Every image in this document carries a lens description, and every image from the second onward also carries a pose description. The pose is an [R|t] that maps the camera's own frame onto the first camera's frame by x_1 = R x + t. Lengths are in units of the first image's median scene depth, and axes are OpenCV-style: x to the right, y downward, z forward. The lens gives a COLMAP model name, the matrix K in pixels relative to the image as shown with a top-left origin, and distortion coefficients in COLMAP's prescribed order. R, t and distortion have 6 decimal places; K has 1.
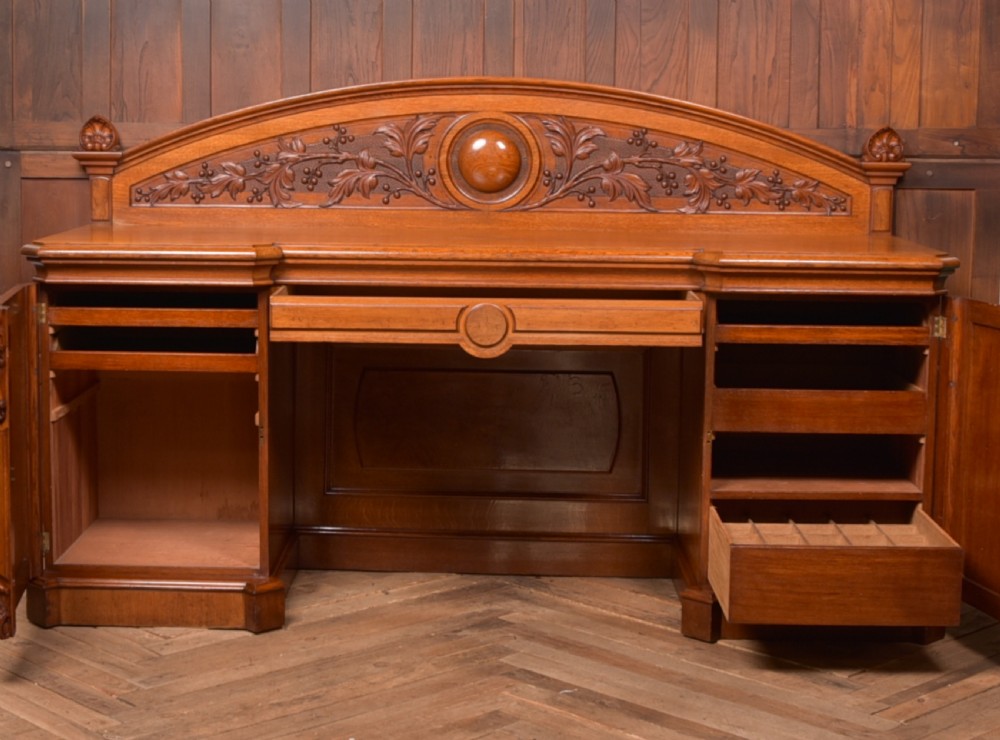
lens RADIAL K [[1803.9, 0, 410.9], [0, 1803.9, 274.9], [0, 0, 1]] dist [-0.137579, 0.197083]
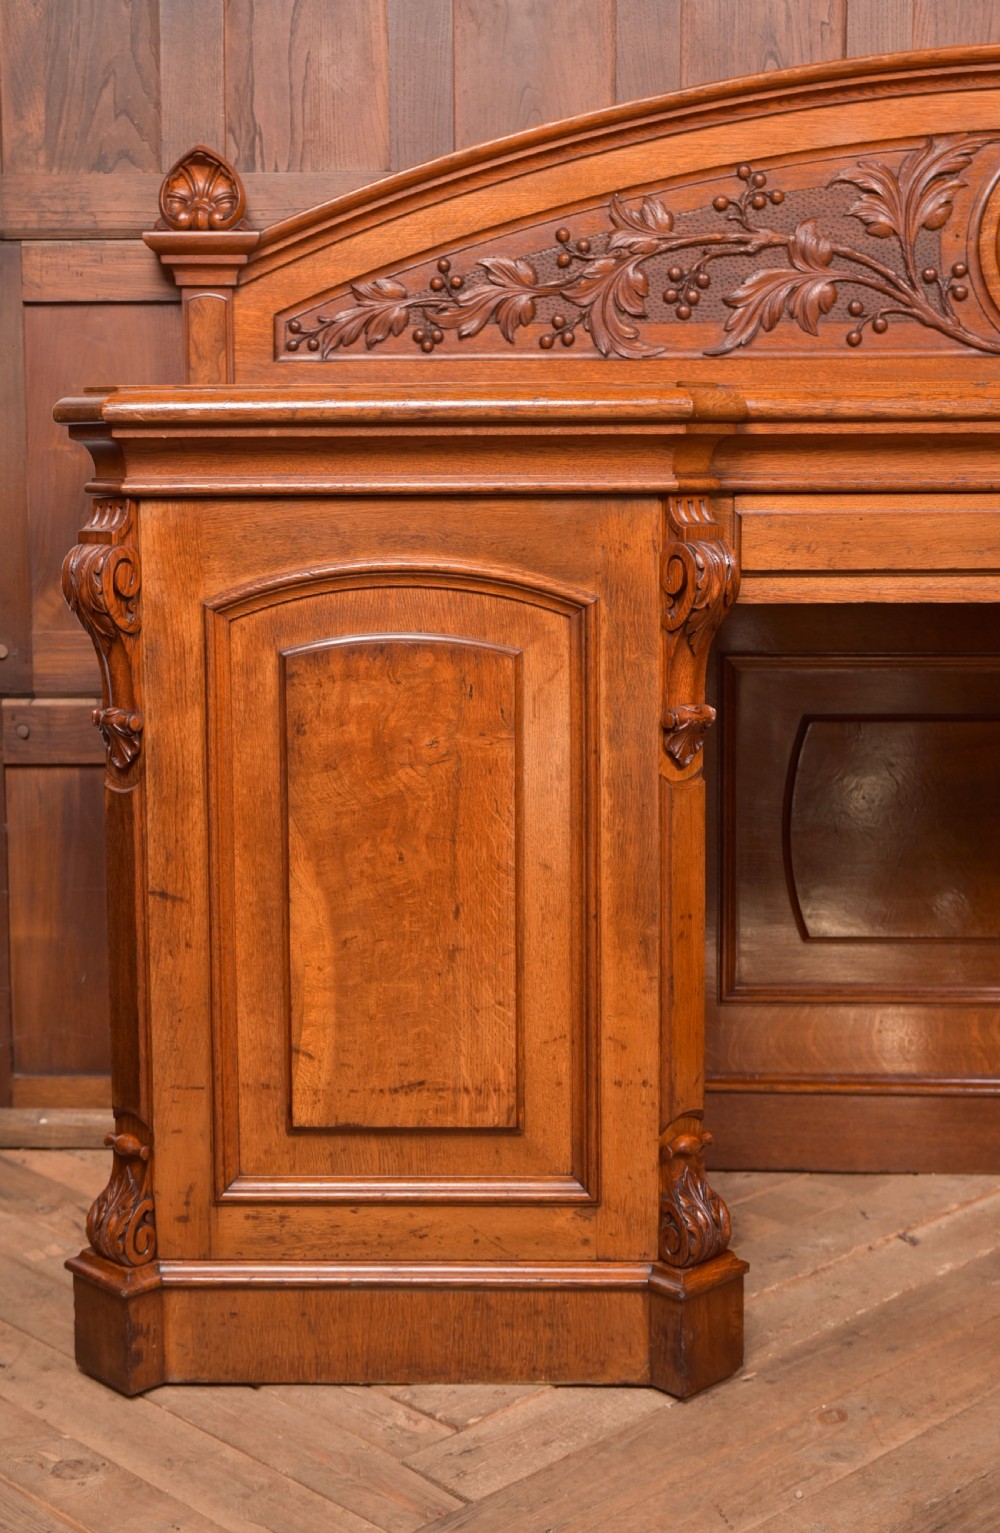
lens RADIAL K [[2034.5, 0, 419.8], [0, 2034.5, 666.2], [0, 0, 1]] dist [0.003852, 0.101596]
pose [[0.999769, -0.015910, 0.014427, -0.129470], [0.015781, 0.999835, 0.008963, 0.033421], [-0.014567, -0.008734, 0.999856, 0.498975]]
